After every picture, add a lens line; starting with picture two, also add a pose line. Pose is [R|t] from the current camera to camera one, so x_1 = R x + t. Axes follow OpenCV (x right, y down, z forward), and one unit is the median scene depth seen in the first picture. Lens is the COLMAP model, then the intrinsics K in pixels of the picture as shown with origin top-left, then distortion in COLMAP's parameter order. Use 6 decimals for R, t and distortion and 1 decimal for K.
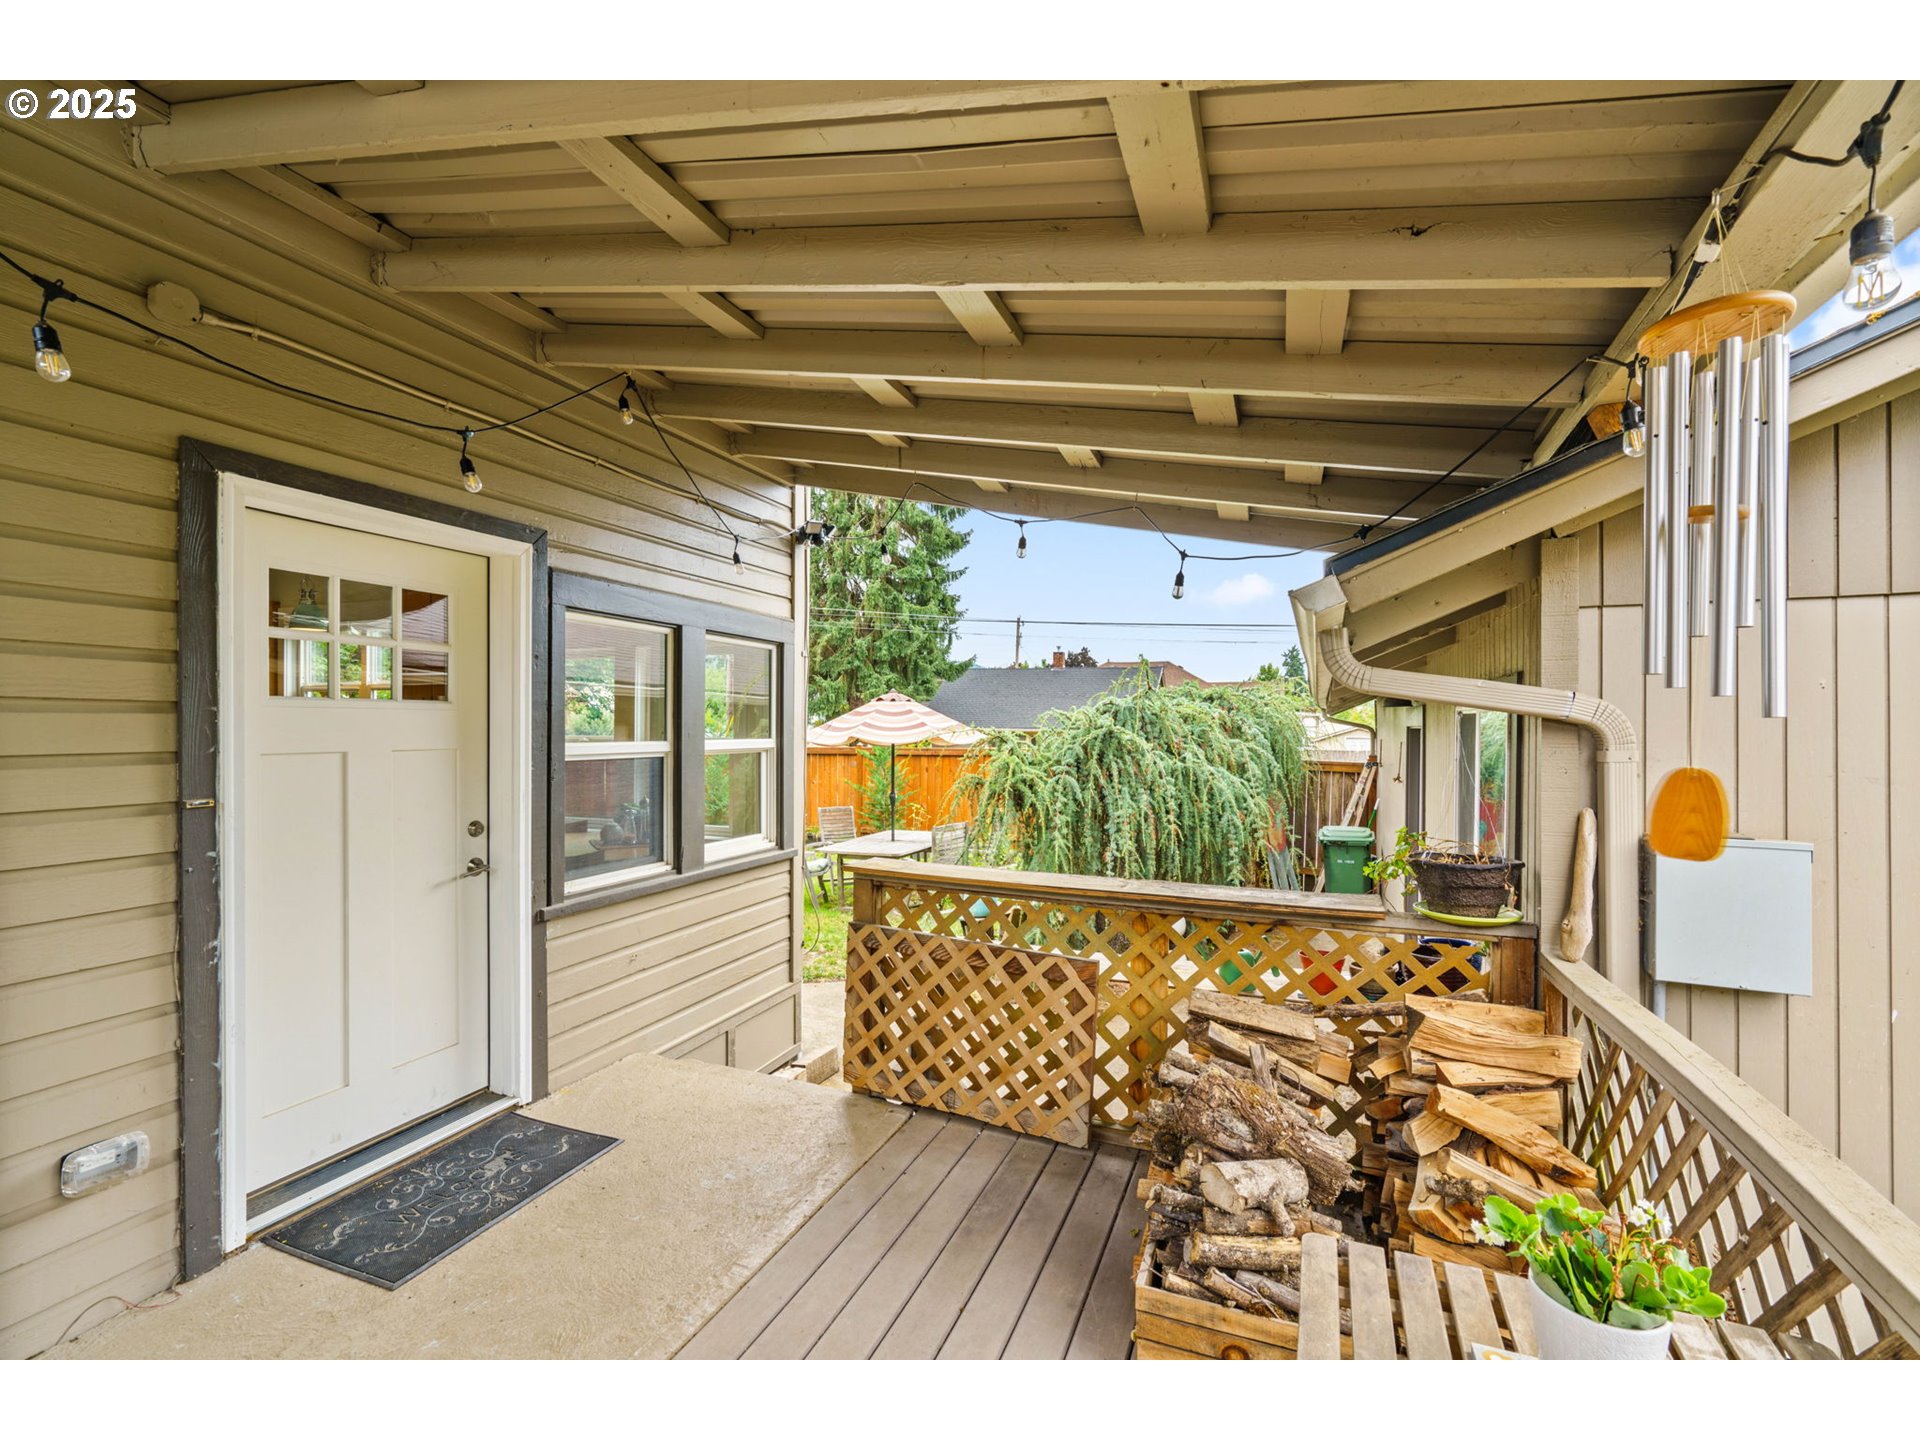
lens RADIAL K [[898.9, 0, 960.0], [0, 898.9, 720.0], [0, 0, 1]] dist [-0.001334, -0.000146]
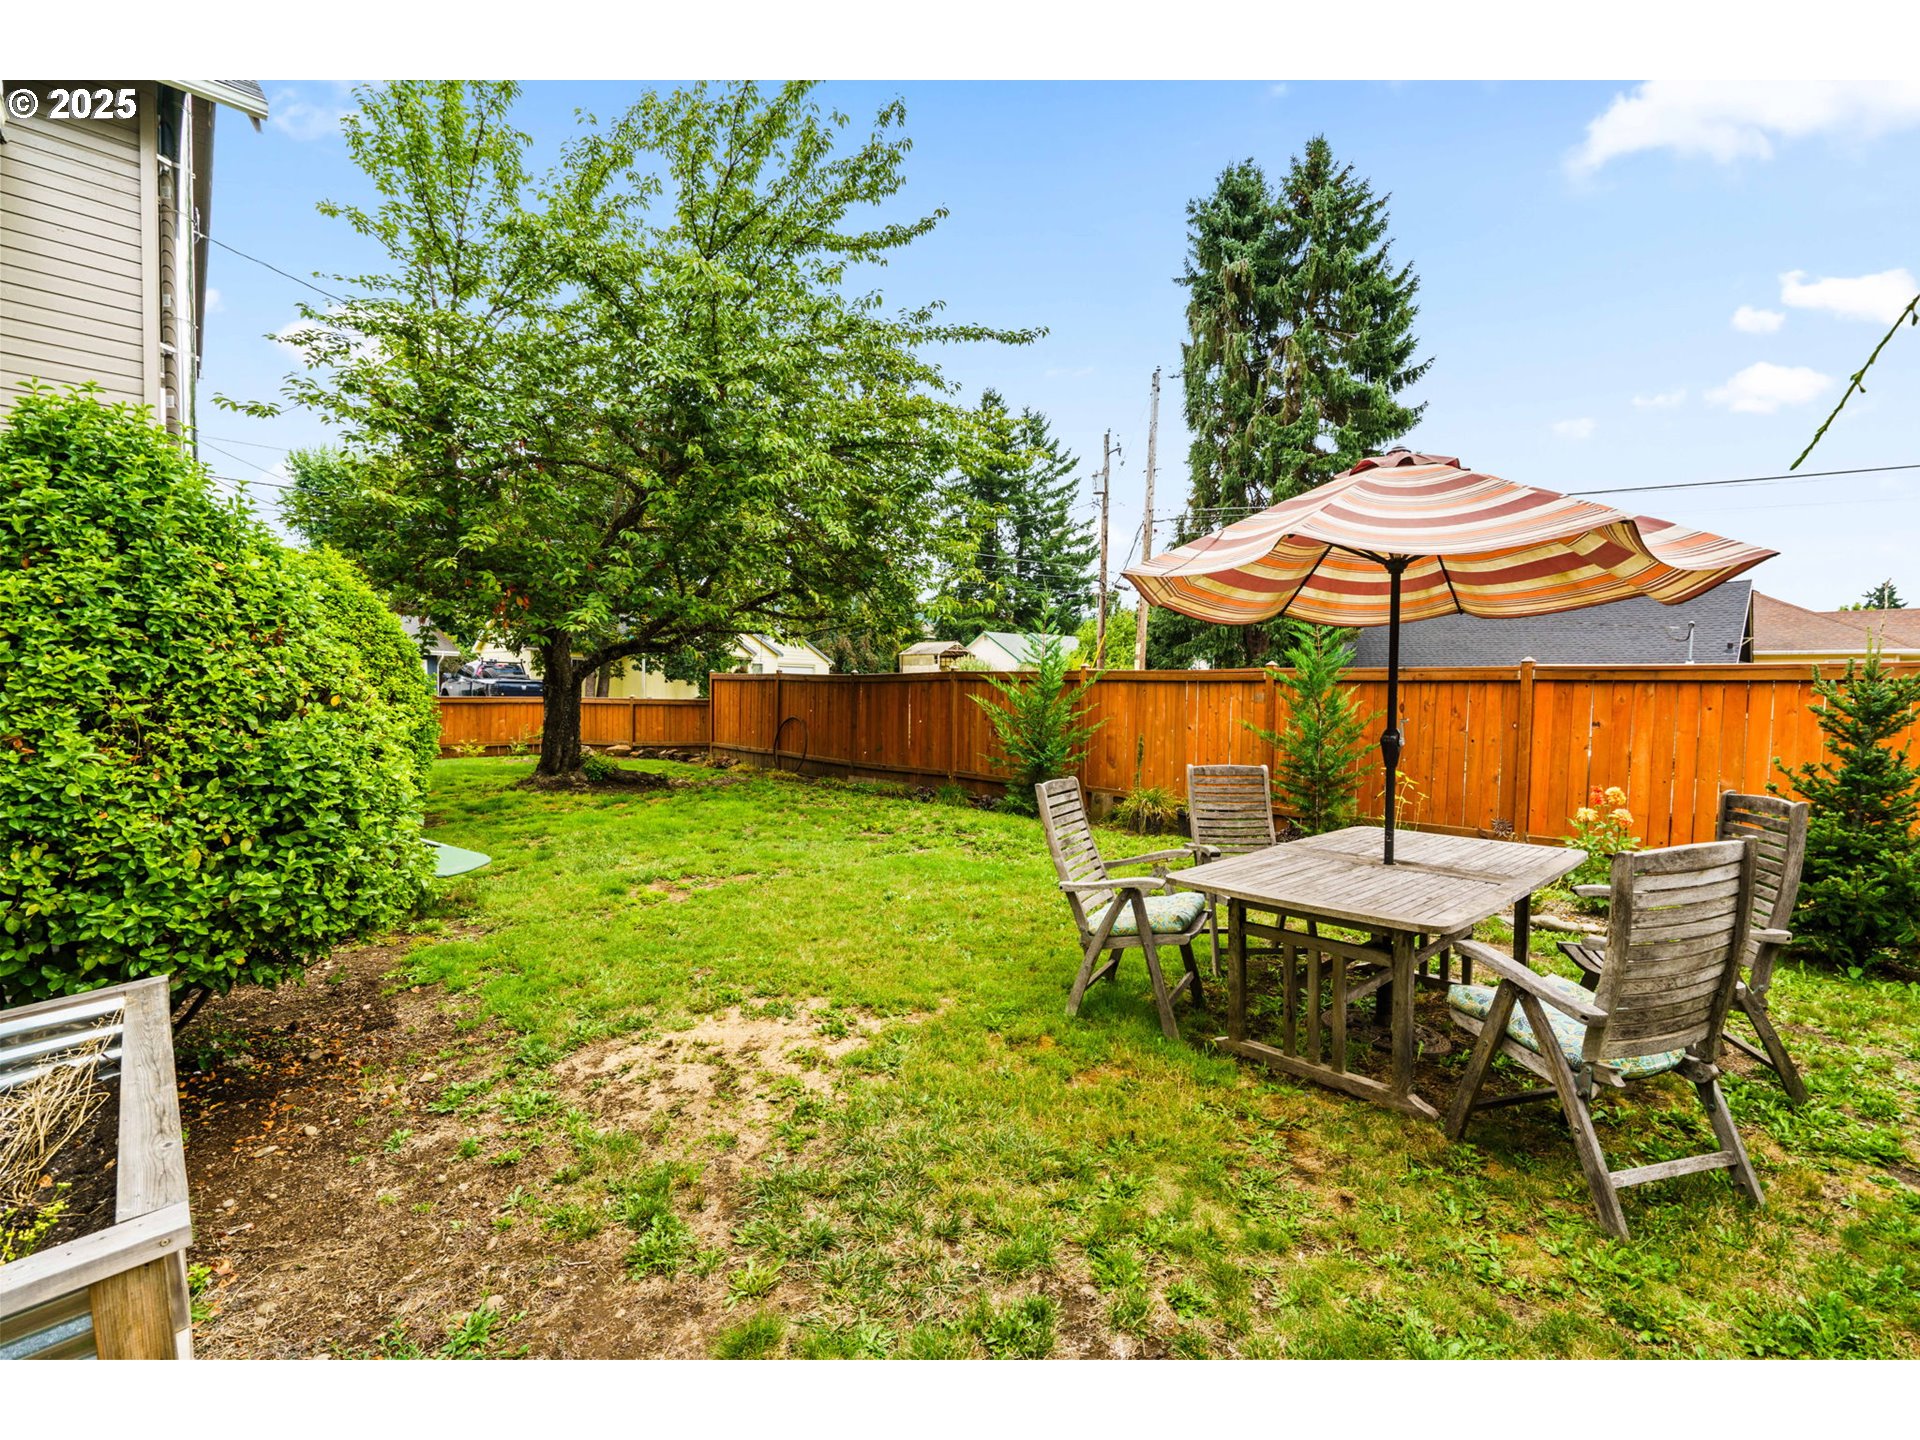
lens RADIAL K [[898.9, 0, 960.0], [0, 898.9, 720.0], [0, 0, 1]] dist [-0.001334, -0.000146]
pose [[0.911275, 0.026776, -0.410926, -0.080977], [-0.009254, 0.998963, 0.044572, 0.053240], [0.411694, -0.036814, 0.910578, 0.567841]]
